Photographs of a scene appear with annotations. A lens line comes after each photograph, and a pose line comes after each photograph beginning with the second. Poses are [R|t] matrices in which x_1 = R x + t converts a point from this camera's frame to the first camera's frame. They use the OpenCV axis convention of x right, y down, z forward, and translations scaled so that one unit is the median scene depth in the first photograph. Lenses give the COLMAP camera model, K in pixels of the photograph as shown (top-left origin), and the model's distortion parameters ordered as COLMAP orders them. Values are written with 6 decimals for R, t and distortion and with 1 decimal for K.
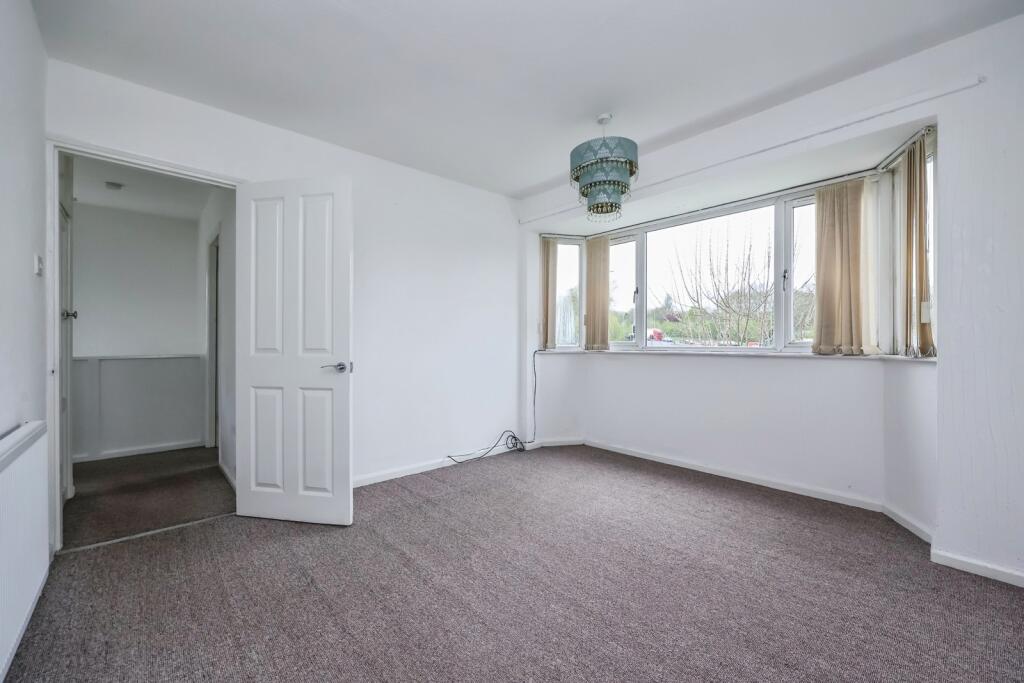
lens RADIAL K [[409.4, 0, 504.8], [0, 409.4, 341.4], [0, 0, 1]] dist [0.002723, 0.000020]
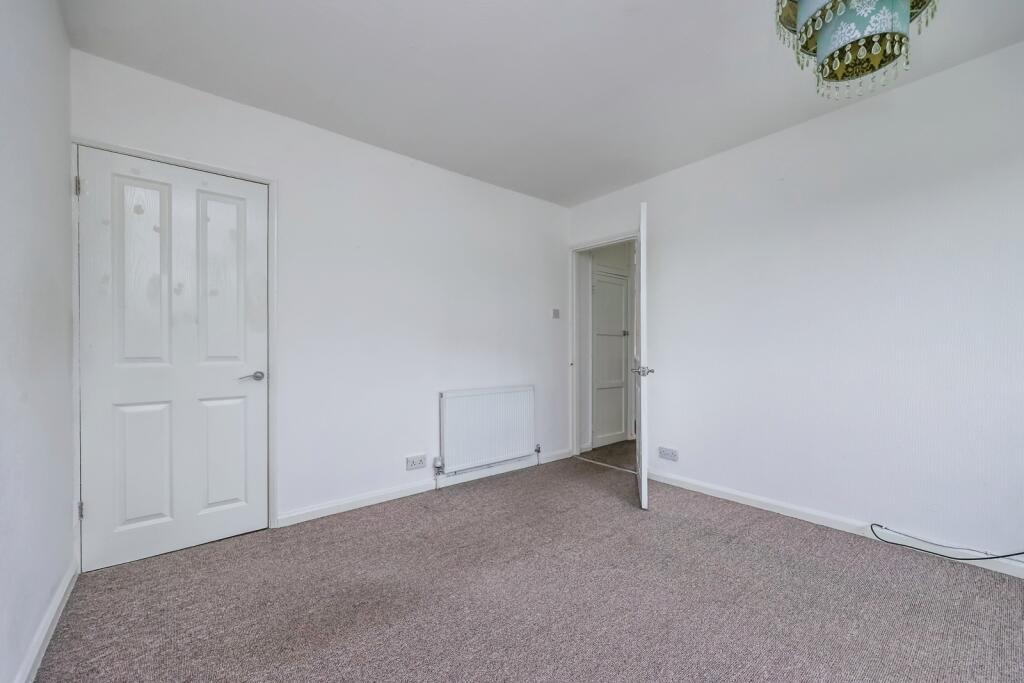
lens RADIAL K [[409.4, 0, 504.8], [0, 409.4, 349.8], [0, 0, 1]] dist [0.002723, 0.000020]
pose [[-0.037092, -0.000892, -0.999311, 0.780148], [0.006305, 0.999979, -0.001126, 0.013042], [0.999292, -0.006342, -0.037085, 0.685440]]
